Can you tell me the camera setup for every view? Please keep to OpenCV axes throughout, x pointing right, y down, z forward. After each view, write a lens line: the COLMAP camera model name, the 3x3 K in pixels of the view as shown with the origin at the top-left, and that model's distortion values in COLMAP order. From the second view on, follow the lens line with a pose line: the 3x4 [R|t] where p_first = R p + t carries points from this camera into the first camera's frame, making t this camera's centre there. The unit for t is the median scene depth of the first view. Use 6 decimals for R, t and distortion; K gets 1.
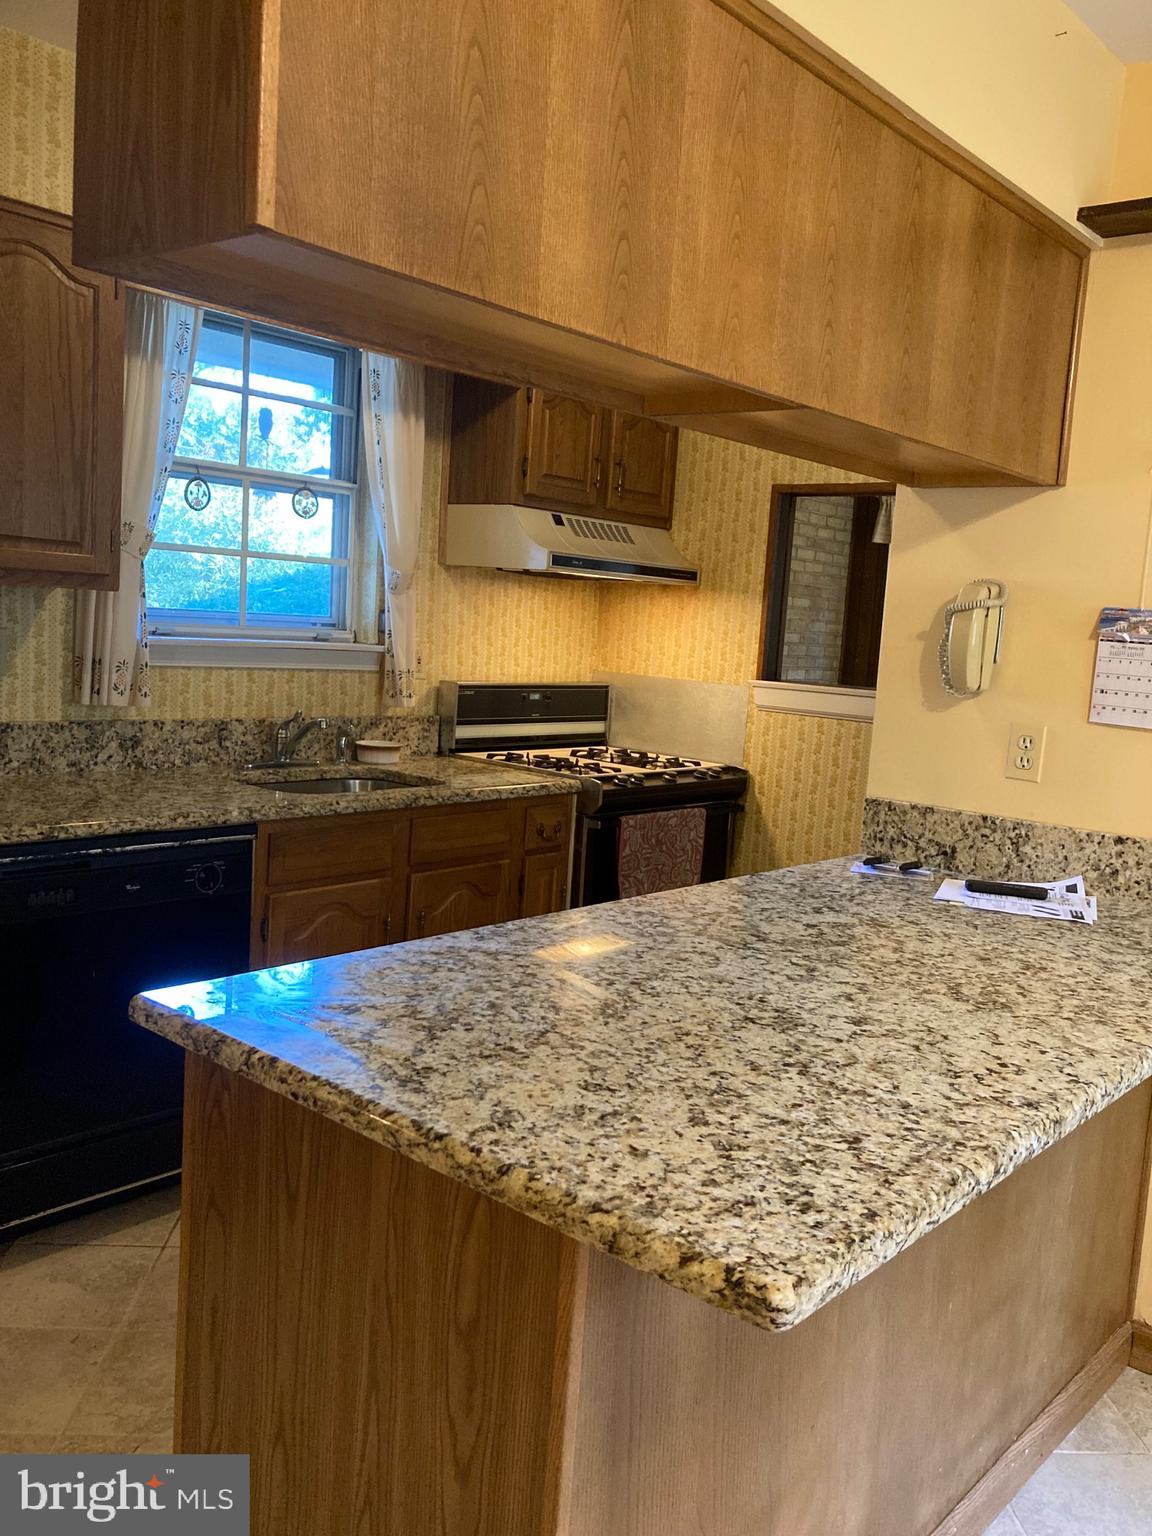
lens RADIAL K [[1267.2, 0, 576.7], [0, 1267.2, 767.1], [0, 0, 1]] dist [0.018495, 0.008787]
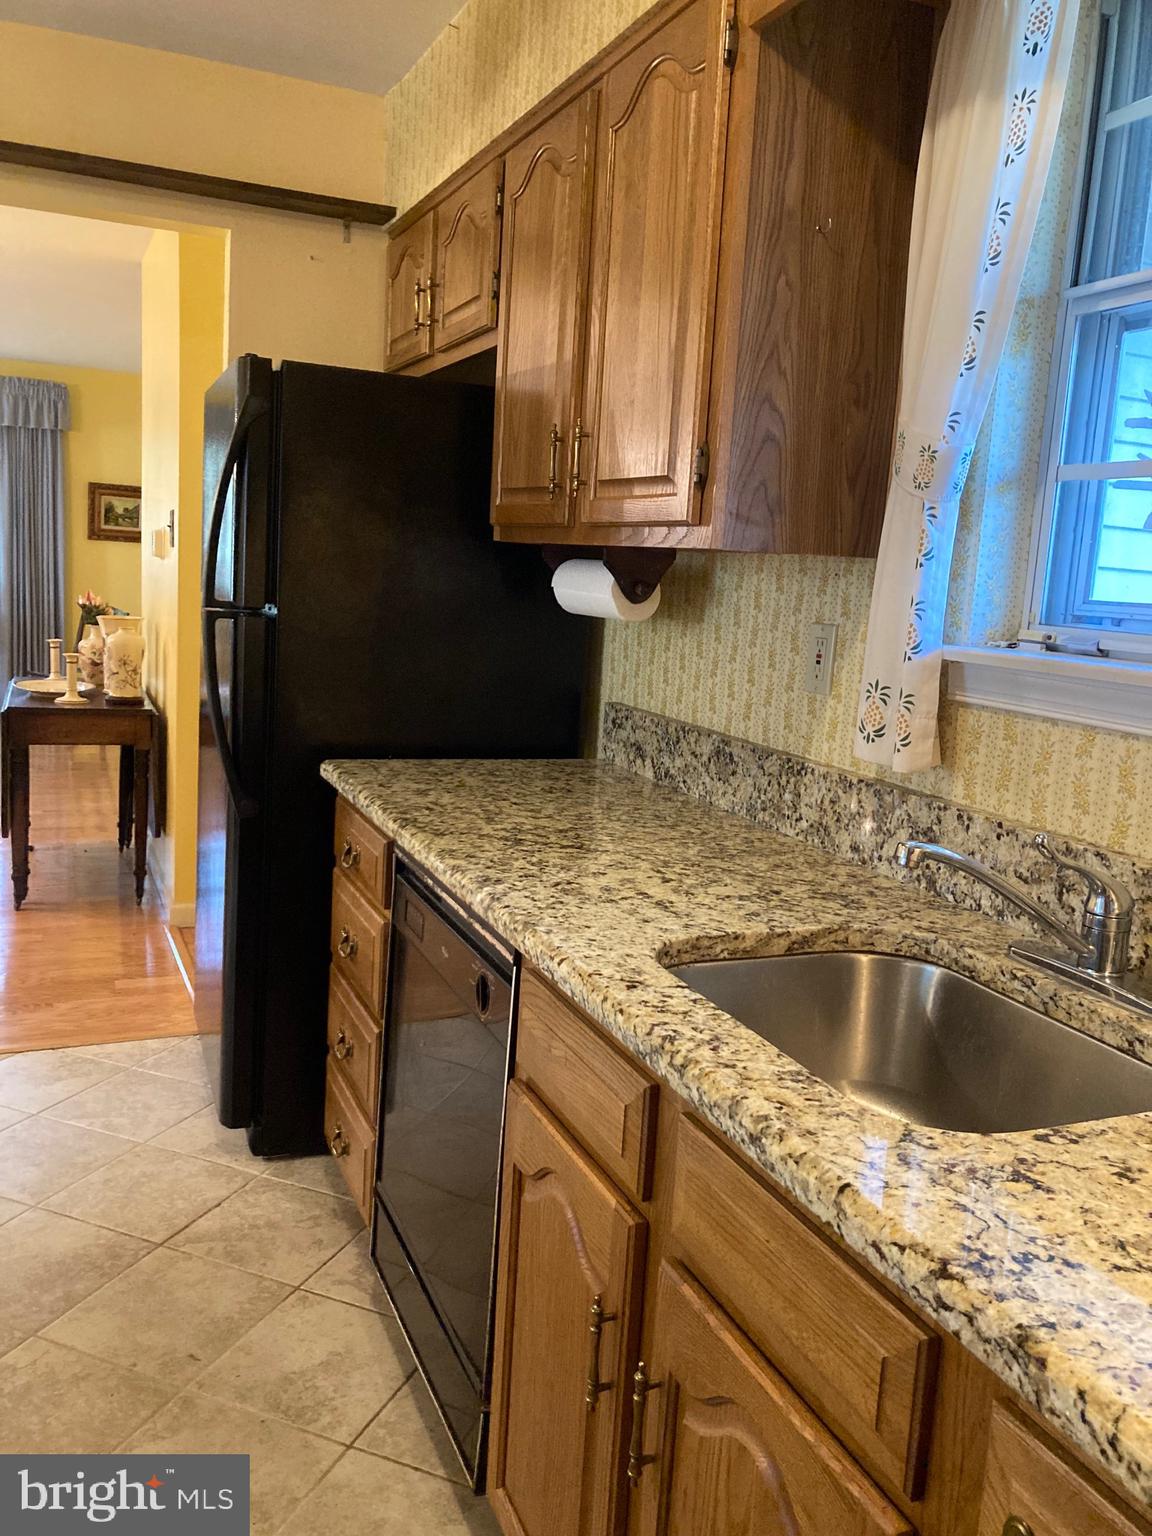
lens RADIAL K [[1267.2, 0, 577.1], [0, 1267.2, 766.1], [0, 0, 1]] dist [0.018495, 0.008787]
pose [[-0.430081, 0.053519, -0.901203, 0.151799], [-0.190568, 0.970366, 0.148571, -0.076332], [0.882448, 0.235638, -0.407137, 0.807248]]
